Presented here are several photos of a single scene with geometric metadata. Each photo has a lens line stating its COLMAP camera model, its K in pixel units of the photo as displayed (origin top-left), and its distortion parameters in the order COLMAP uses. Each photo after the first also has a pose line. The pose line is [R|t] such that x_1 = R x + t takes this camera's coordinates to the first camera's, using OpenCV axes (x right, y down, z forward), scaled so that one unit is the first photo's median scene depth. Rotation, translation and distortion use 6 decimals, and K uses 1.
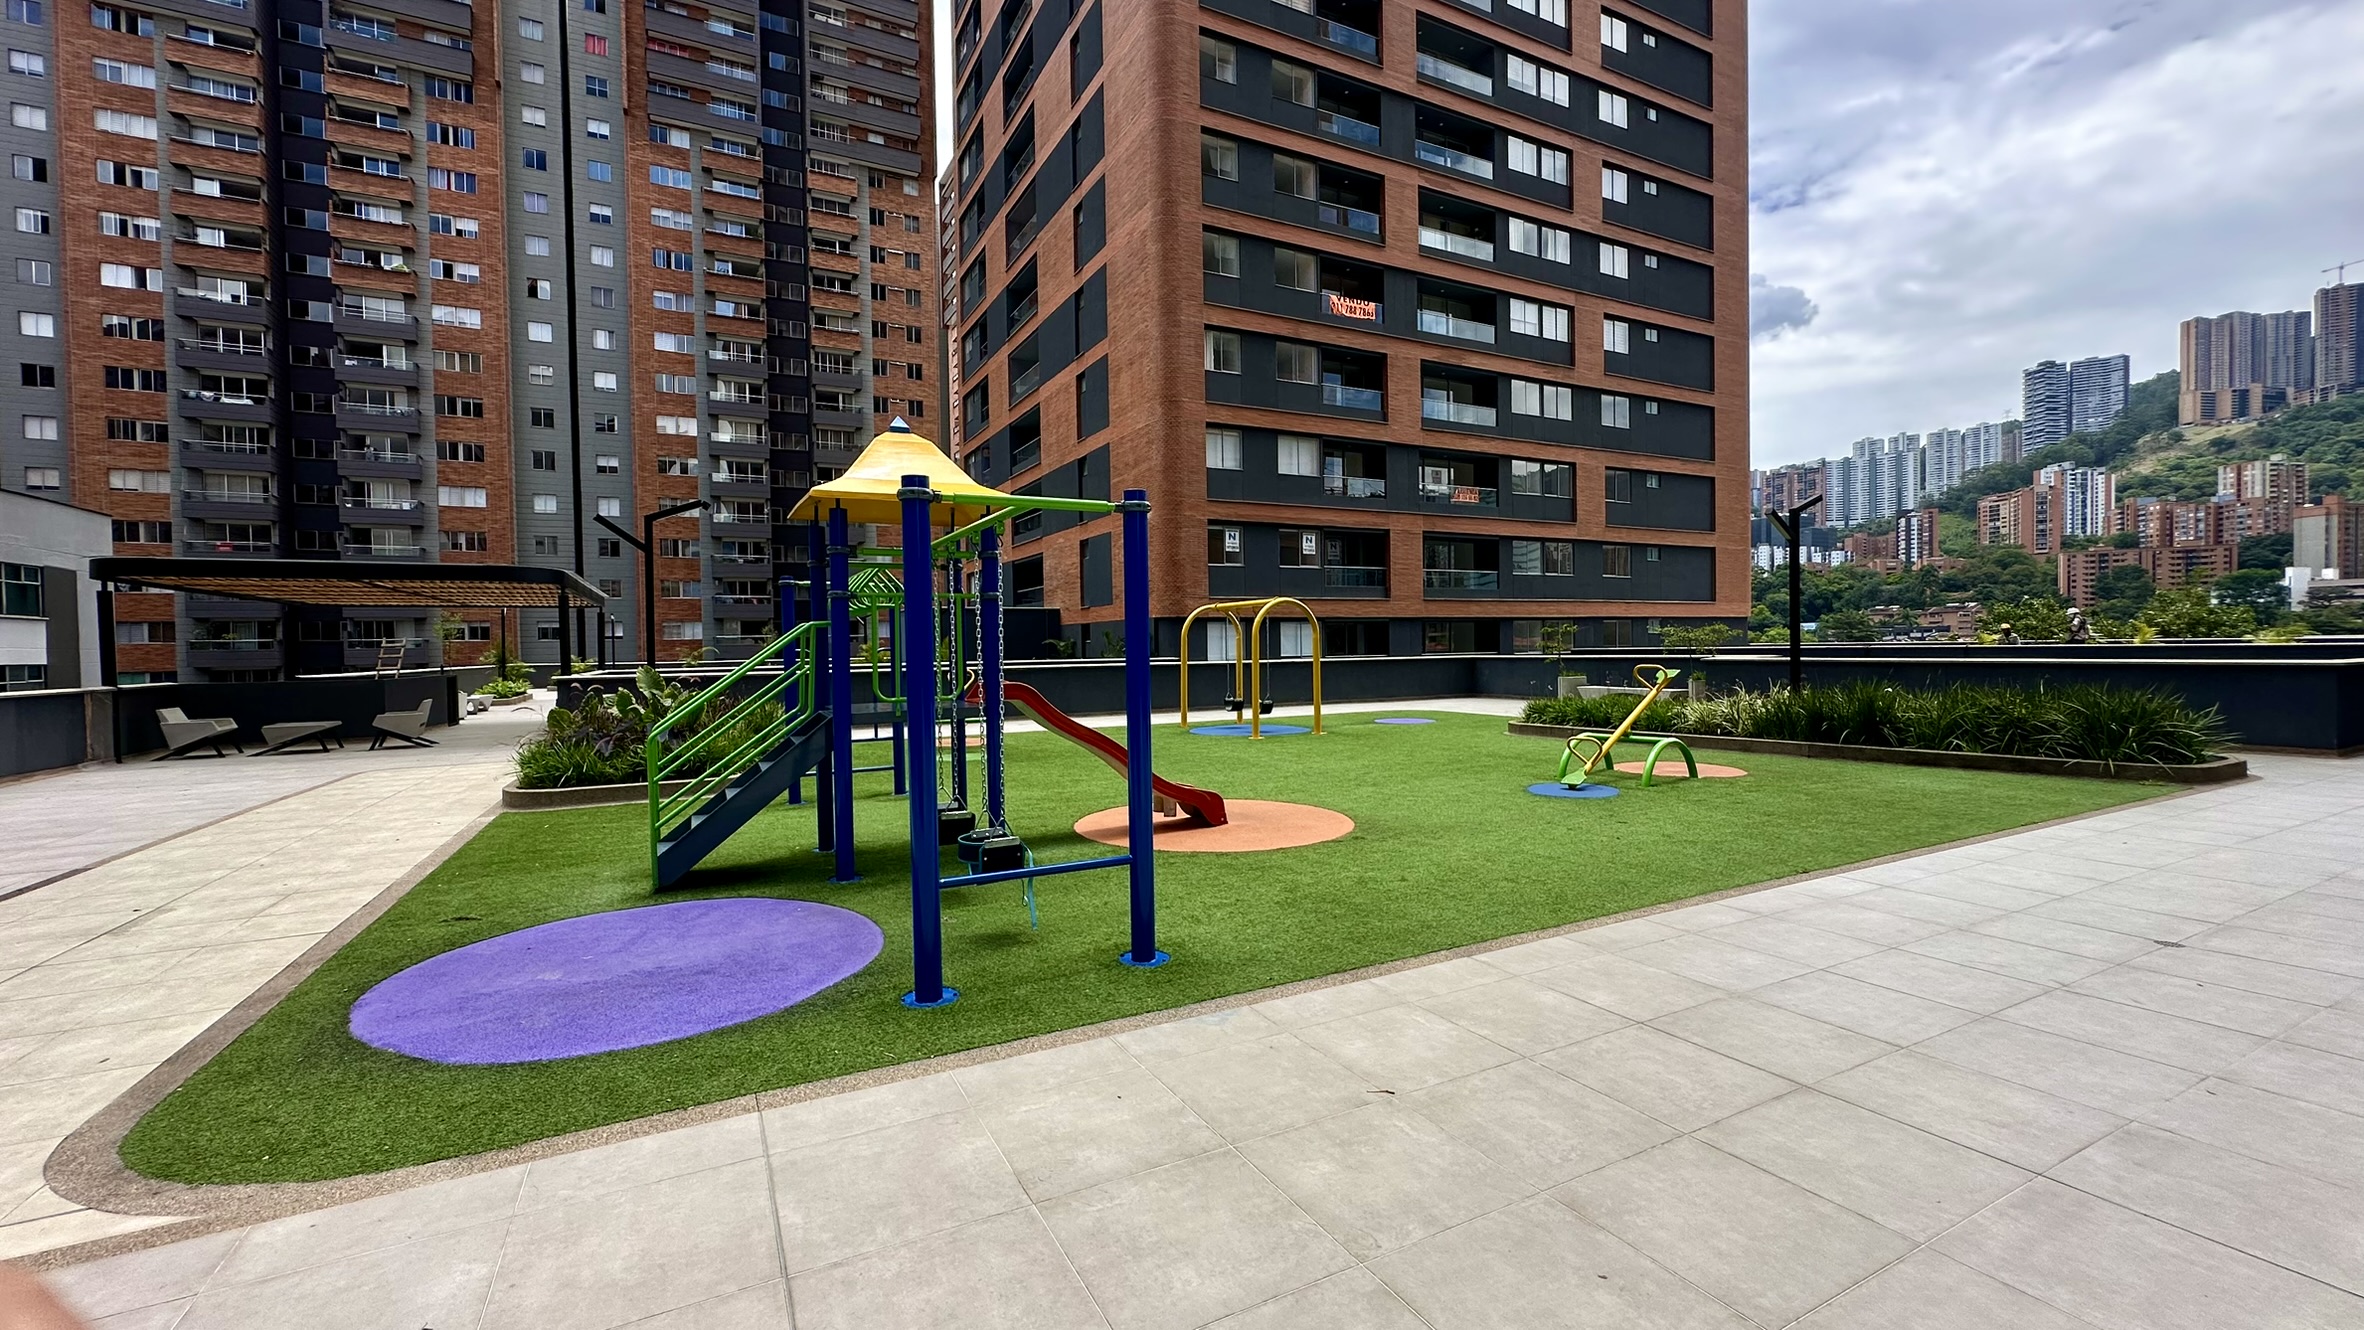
lens RADIAL K [[944.1, 0, 1175.0], [0, 944.1, 654.9], [0, 0, 1]] dist [-0.001149, 0.000851]
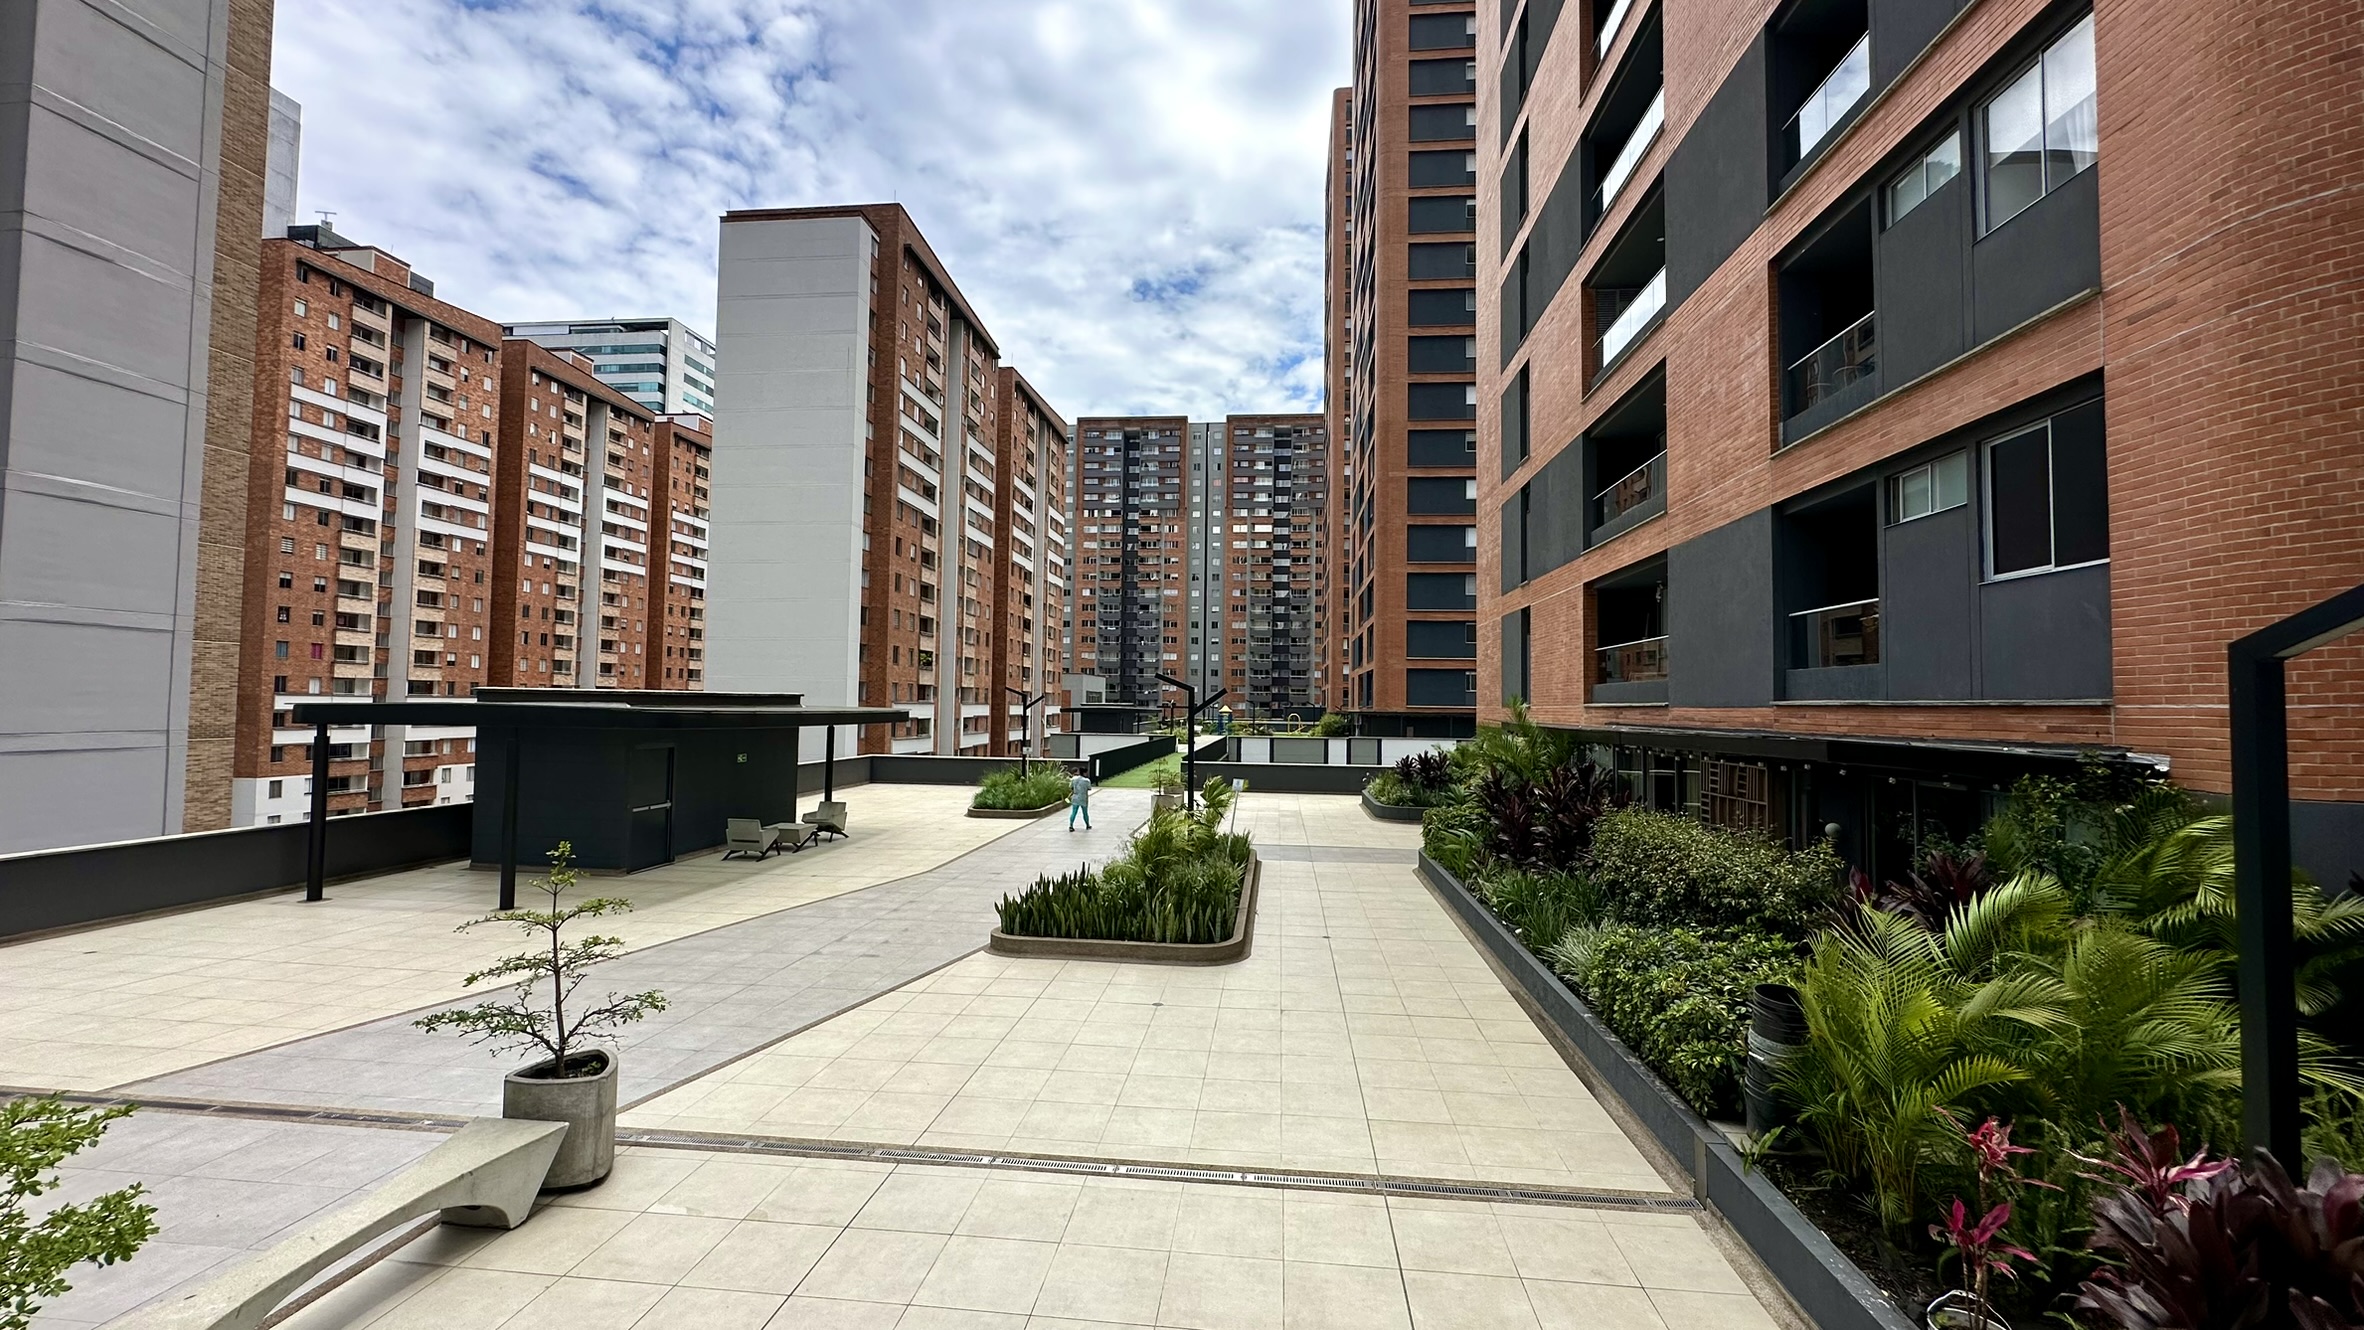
lens RADIAL K [[944.1, 0, 1183.1], [0, 944.1, 670.2], [0, 0, 1]] dist [-0.001149, 0.000851]
pose [[0.826154, -0.000663, -0.563445, 0.839741], [-0.036780, 0.997803, -0.055104, 0.025160], [0.562243, 0.066248, 0.824314, -1.260939]]
